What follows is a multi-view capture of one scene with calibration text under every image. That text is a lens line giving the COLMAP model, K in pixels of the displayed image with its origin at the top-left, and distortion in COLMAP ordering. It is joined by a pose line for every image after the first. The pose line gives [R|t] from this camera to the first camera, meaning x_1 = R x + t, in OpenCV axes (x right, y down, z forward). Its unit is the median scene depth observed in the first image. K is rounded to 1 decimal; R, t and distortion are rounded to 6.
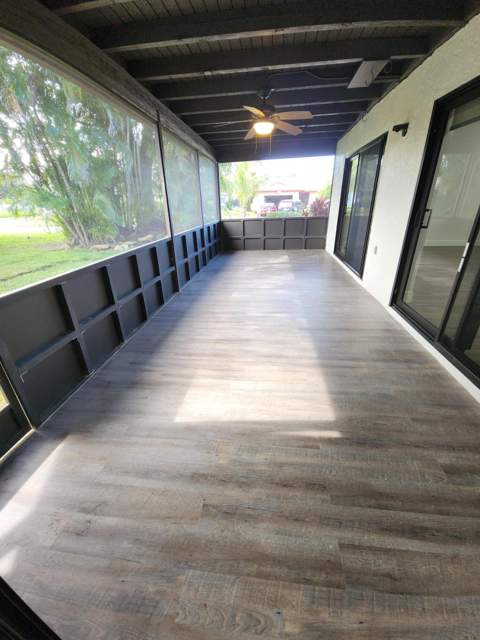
lens RADIAL K [[260.6, 0, 242.0], [0, 260.6, 319.4], [0, 0, 1]] dist [0.000269, -0.004012]
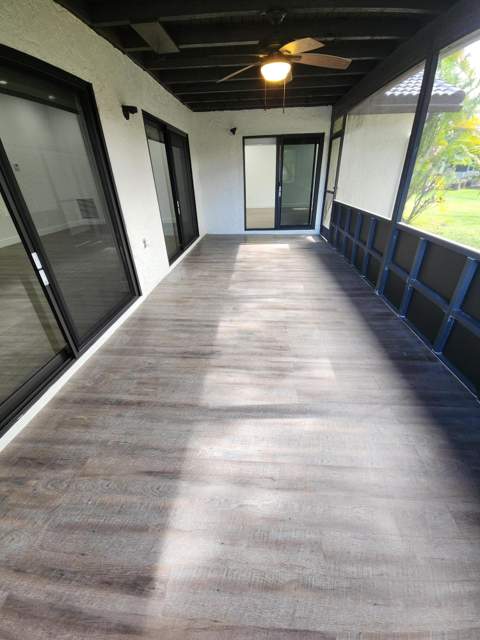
lens RADIAL K [[260.6, 0, 242.2], [0, 260.6, 320.5], [0, 0, 1]] dist [0.000269, -0.004012]
pose [[-0.997622, 0.066223, -0.019094, 0.196208], [0.023732, 0.590175, 0.806926, -0.754980], [0.064706, 0.804554, -0.590344, 1.608773]]
